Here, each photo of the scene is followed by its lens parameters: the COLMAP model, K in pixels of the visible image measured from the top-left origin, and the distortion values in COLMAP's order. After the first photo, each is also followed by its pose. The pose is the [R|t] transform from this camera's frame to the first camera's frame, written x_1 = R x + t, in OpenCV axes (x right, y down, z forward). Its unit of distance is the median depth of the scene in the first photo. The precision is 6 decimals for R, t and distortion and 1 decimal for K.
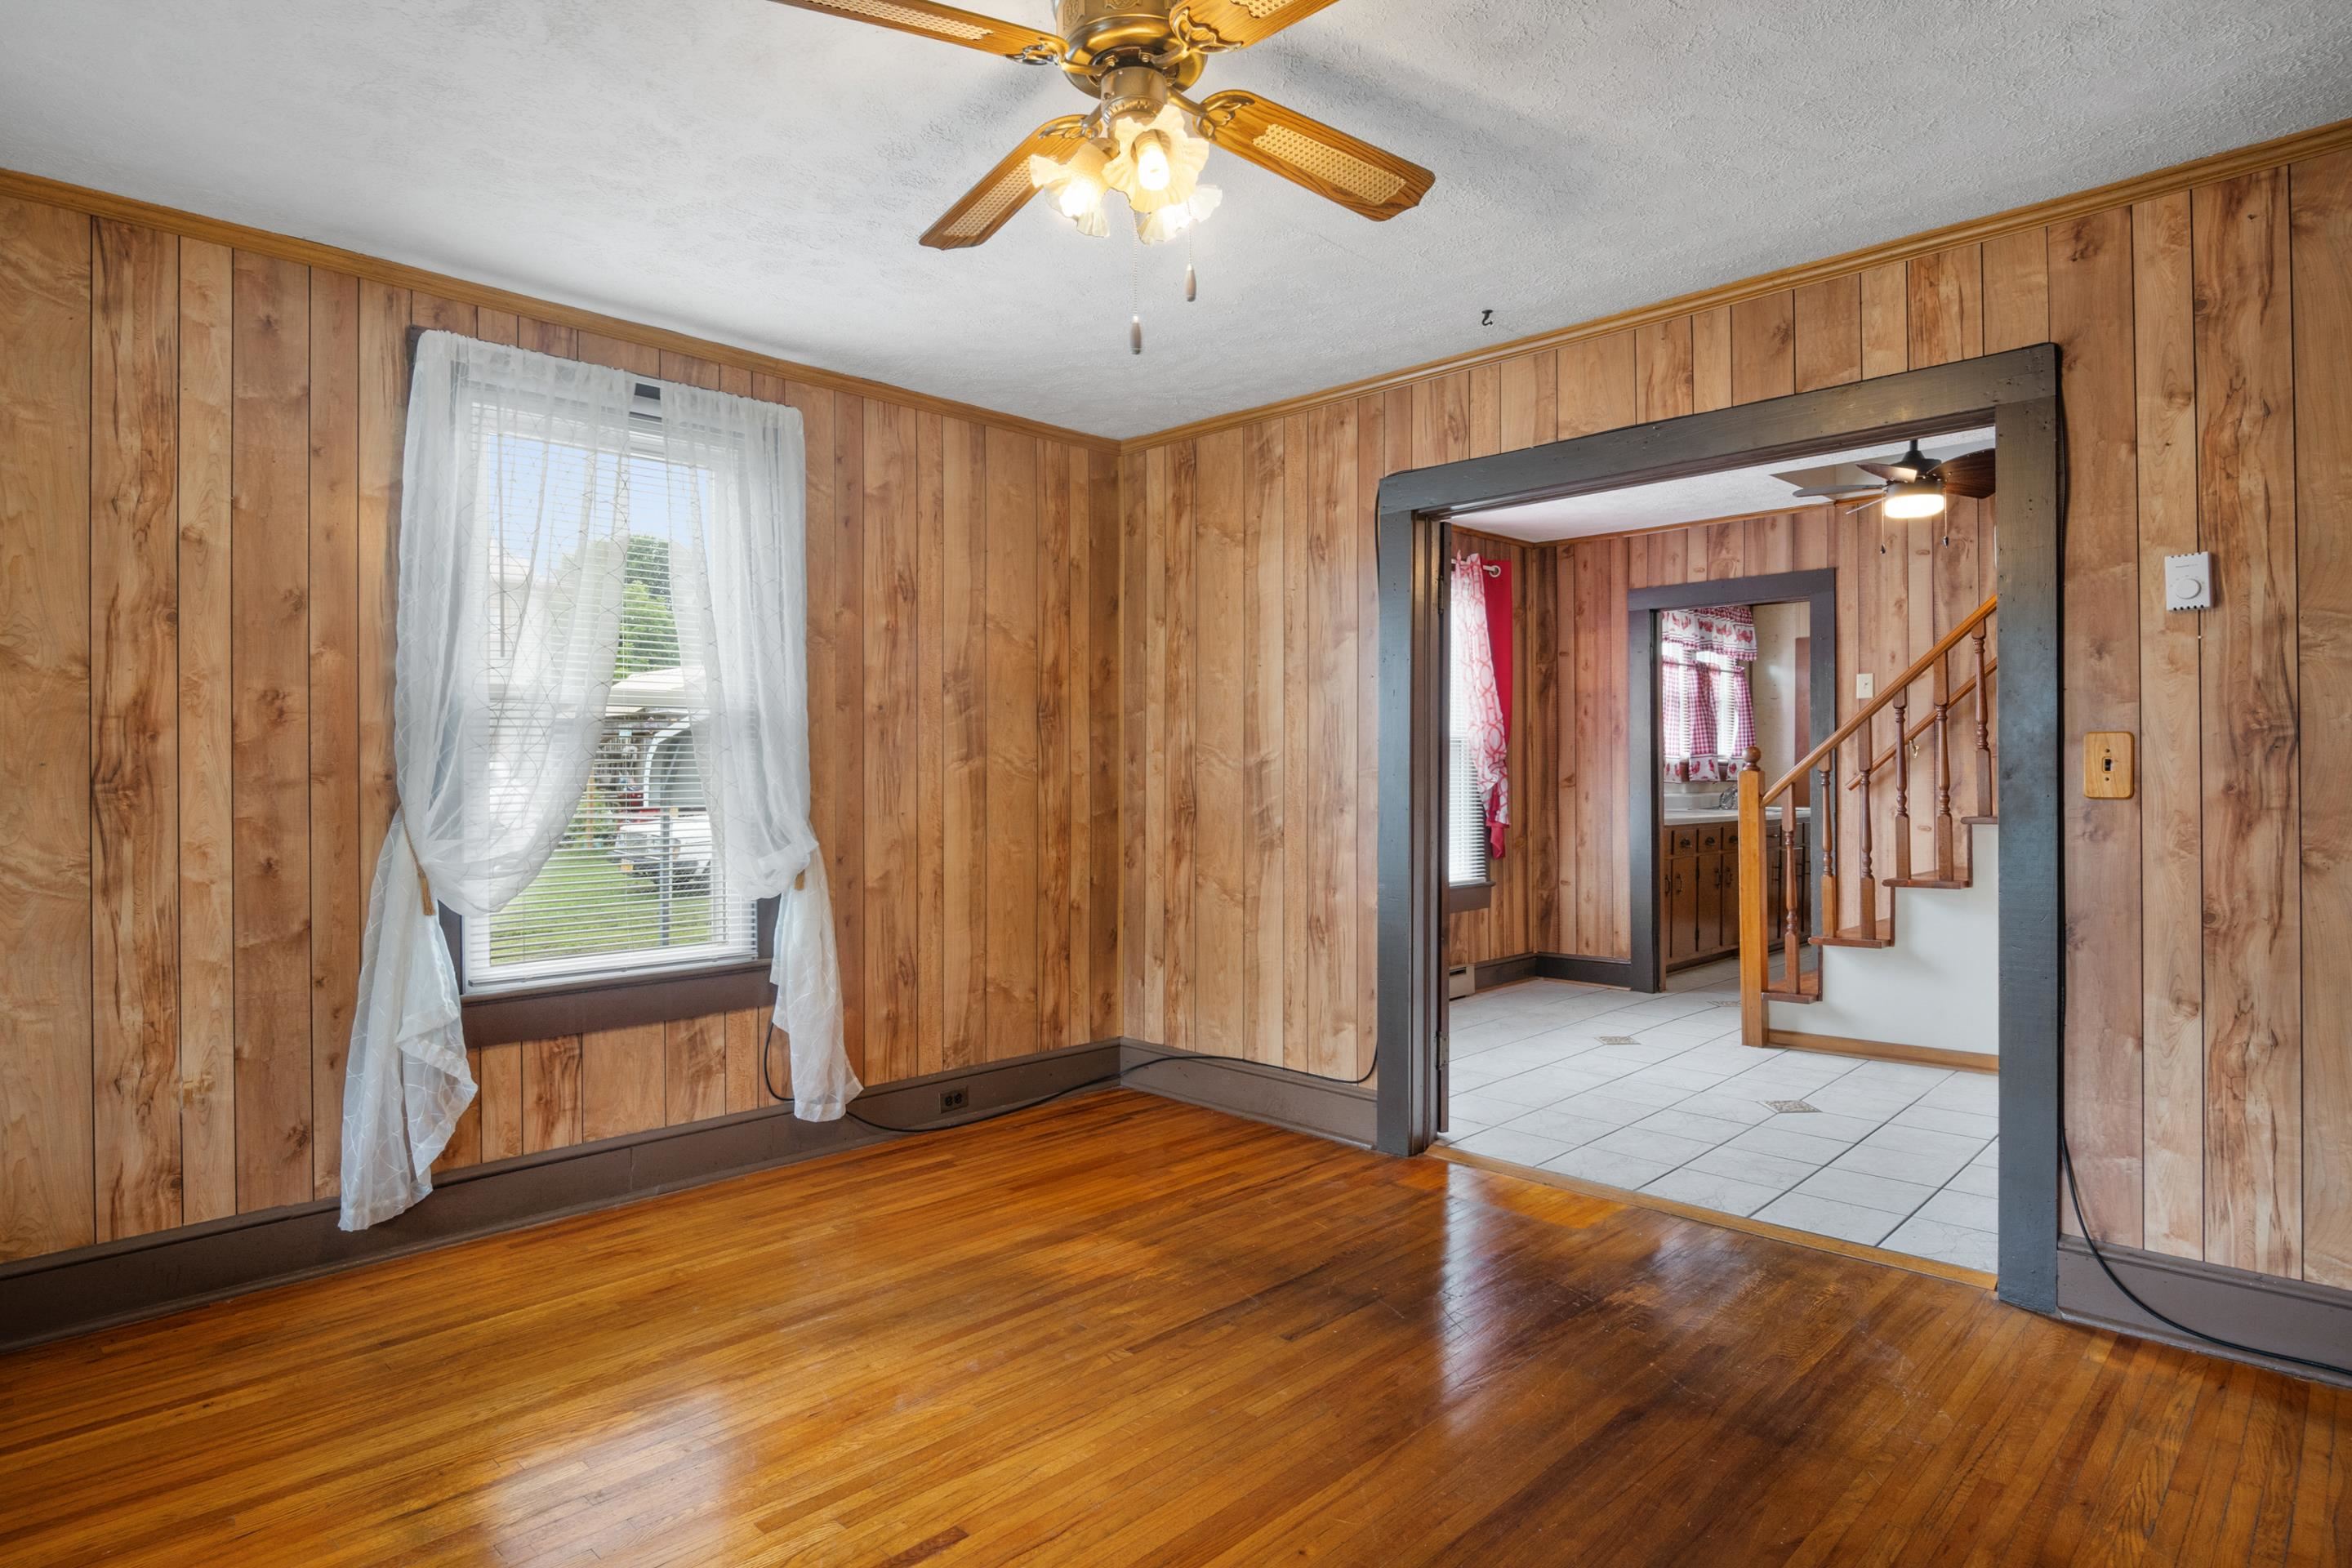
lens RADIAL K [[1265.2, 0, 1167.0], [0, 1265.2, 784.6], [0, 0, 1]] dist [-0.015818, 0.000148]
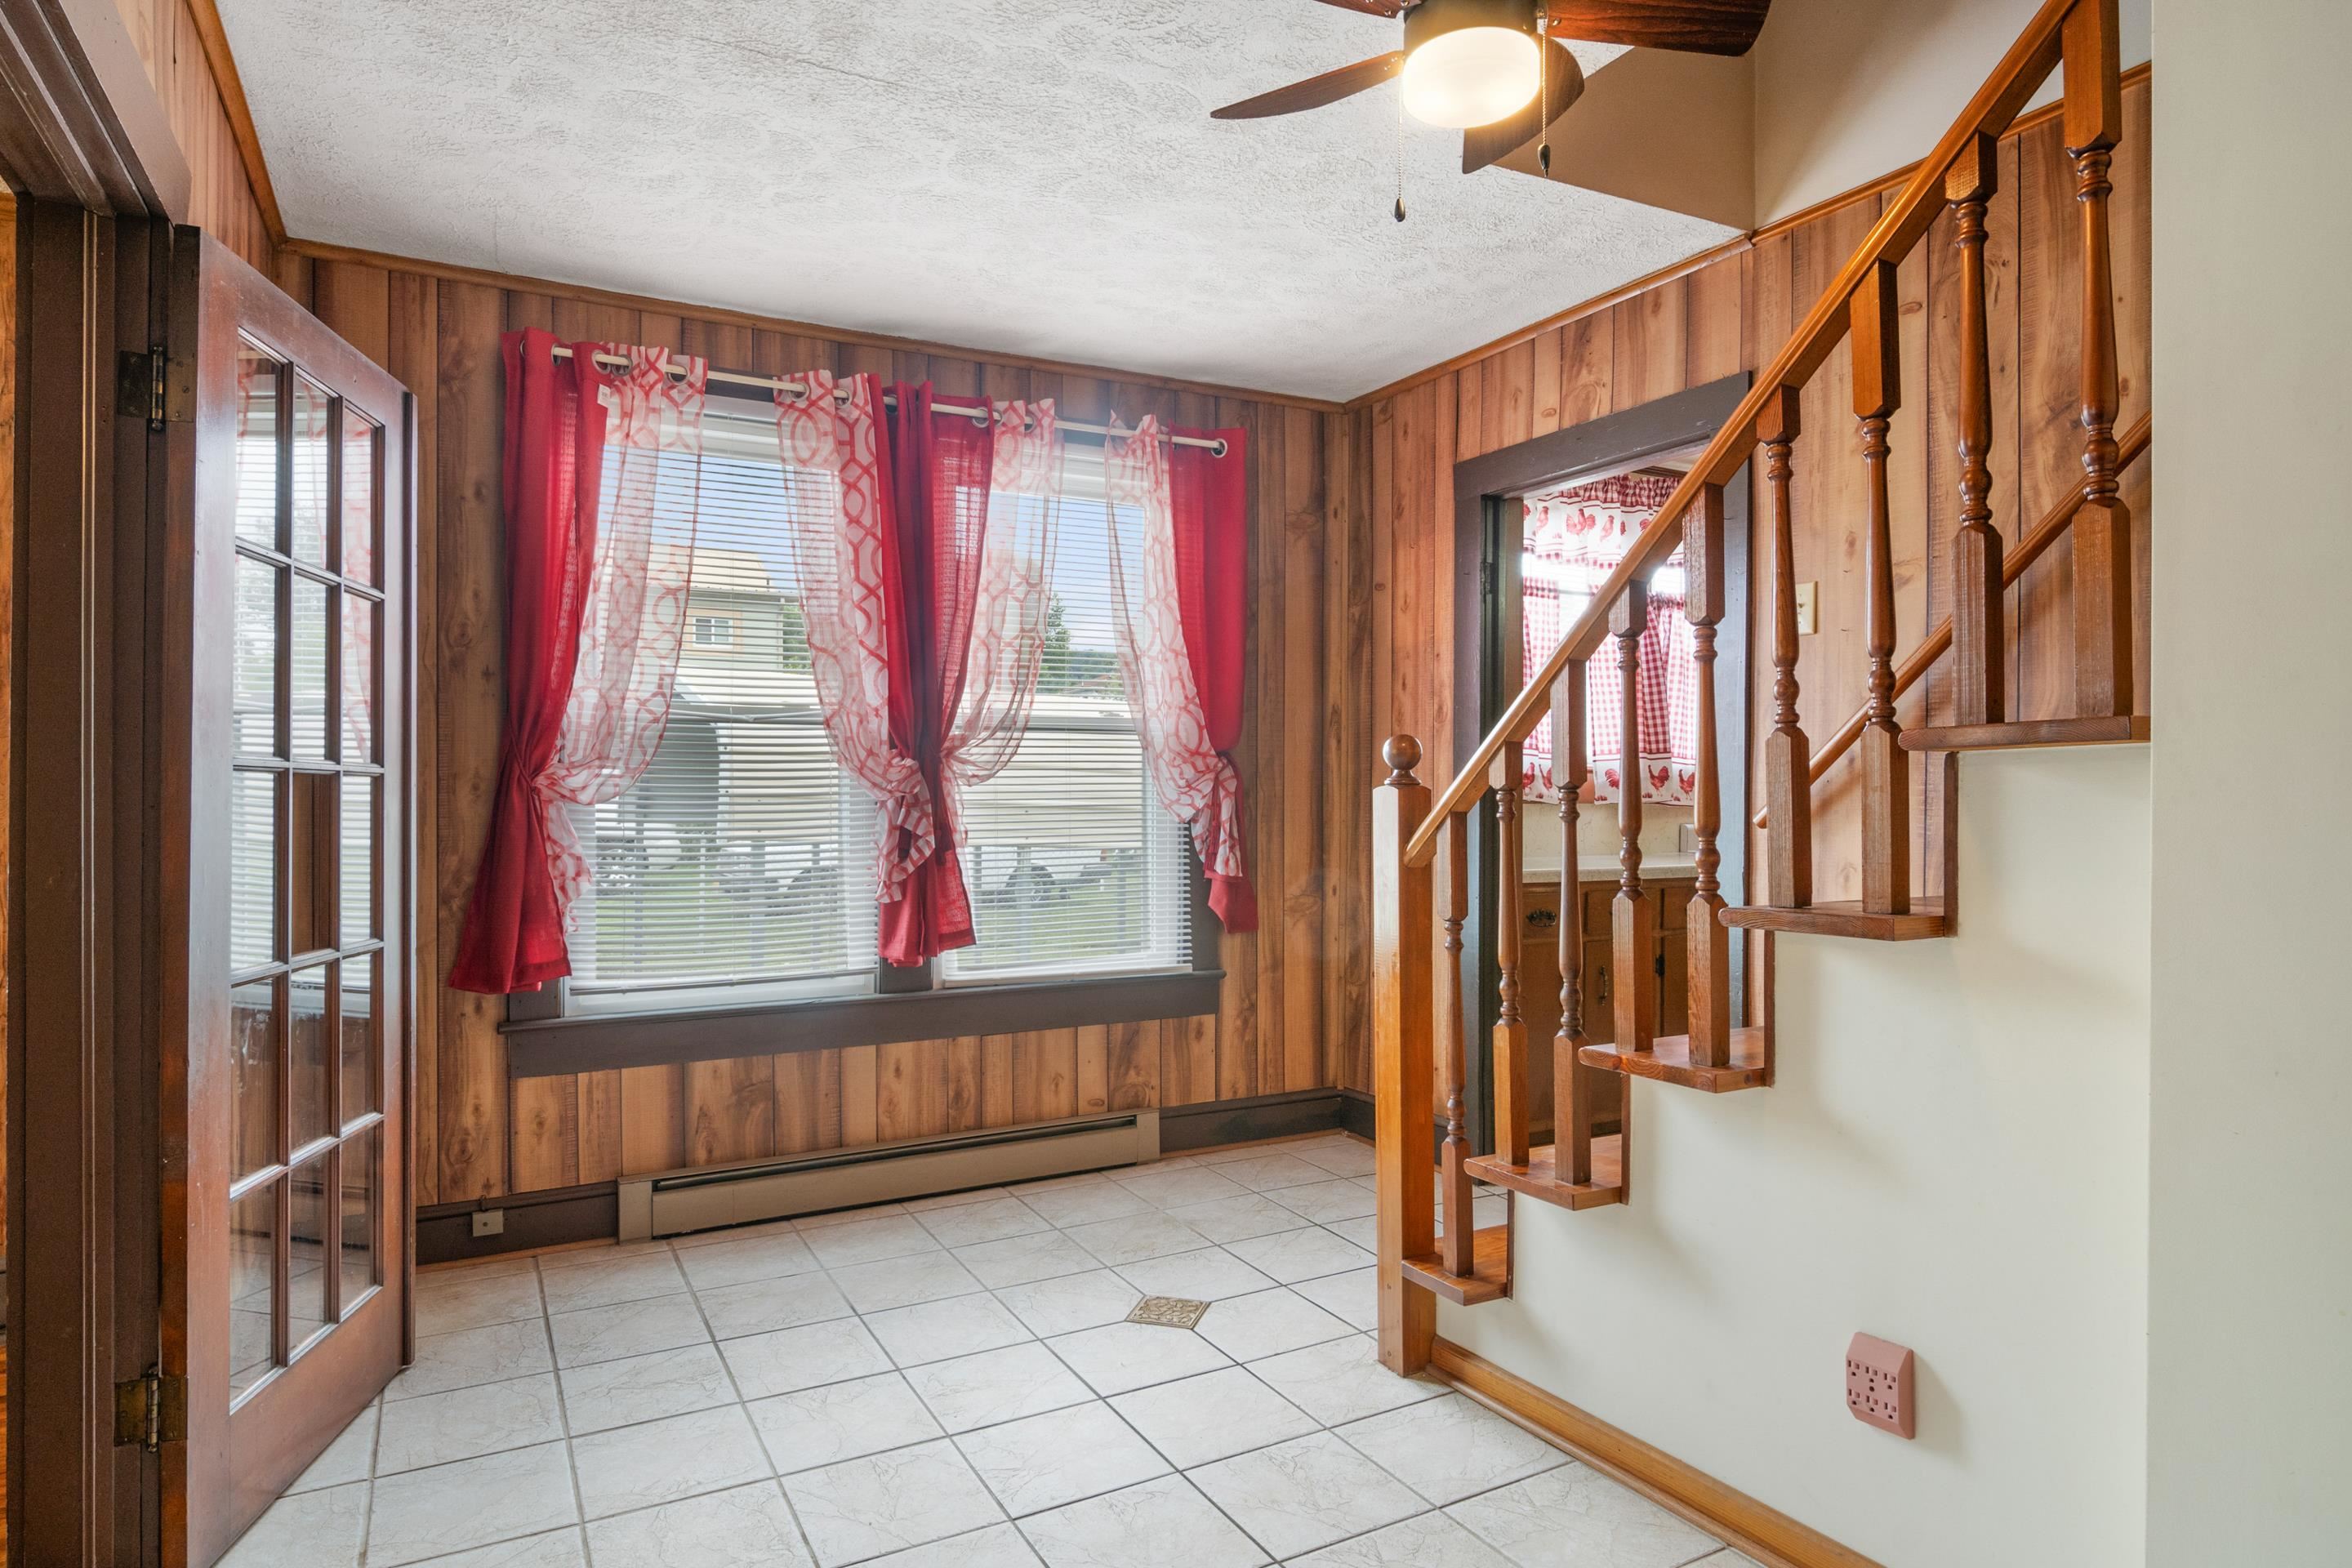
lens RADIAL K [[1292.1, 0, 1176.6], [0, 1292.1, 797.8], [0, 0, 1]] dist [-0.002788, -0.000734]
pose [[0.956277, 0.009078, -0.292321, 0.506174], [-0.009236, 0.999957, 0.000839, -0.005690], [0.292316, 0.001898, 0.956320, 0.497642]]
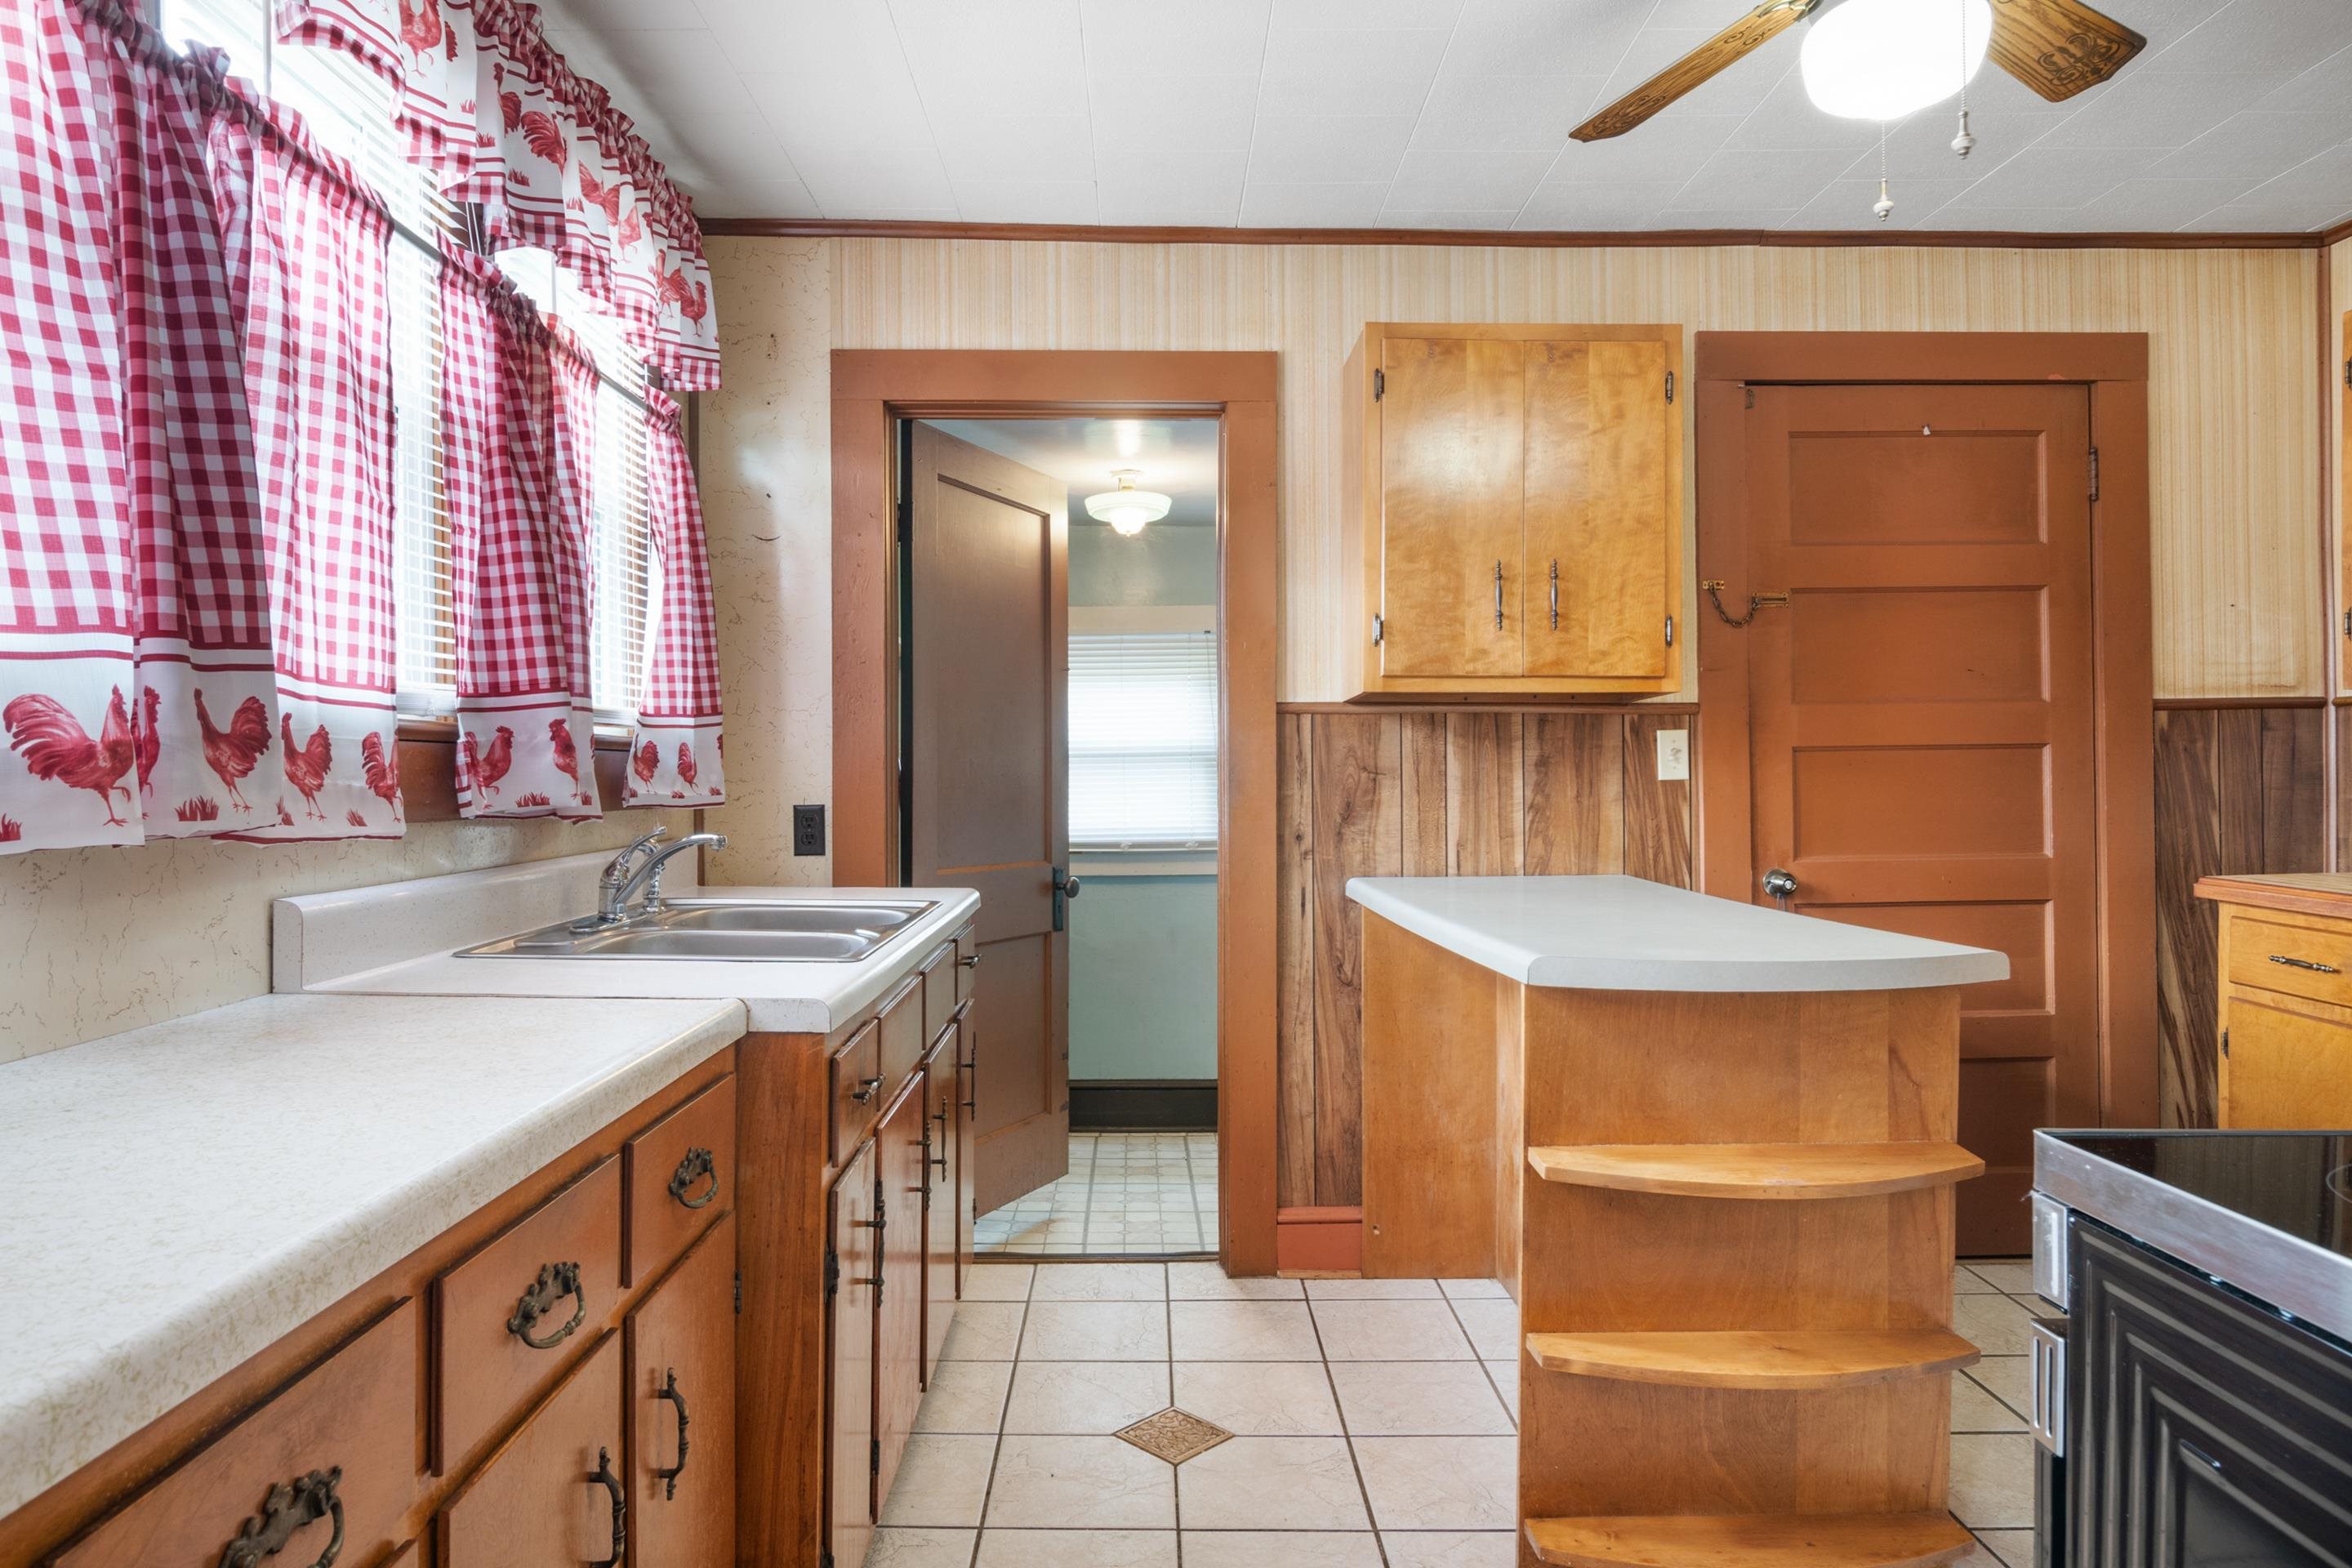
lens RADIAL K [[1430.5, 0, 1131.4], [0, 1430.5, 795.2], [0, 0, 1]] dist [0.004650, -0.000244]
pose [[0.714590, -0.012486, 0.699432, 0.498693], [0.004117, 0.999898, 0.013643, -0.014783], [-0.699531, -0.006869, 0.714569, 1.144146]]
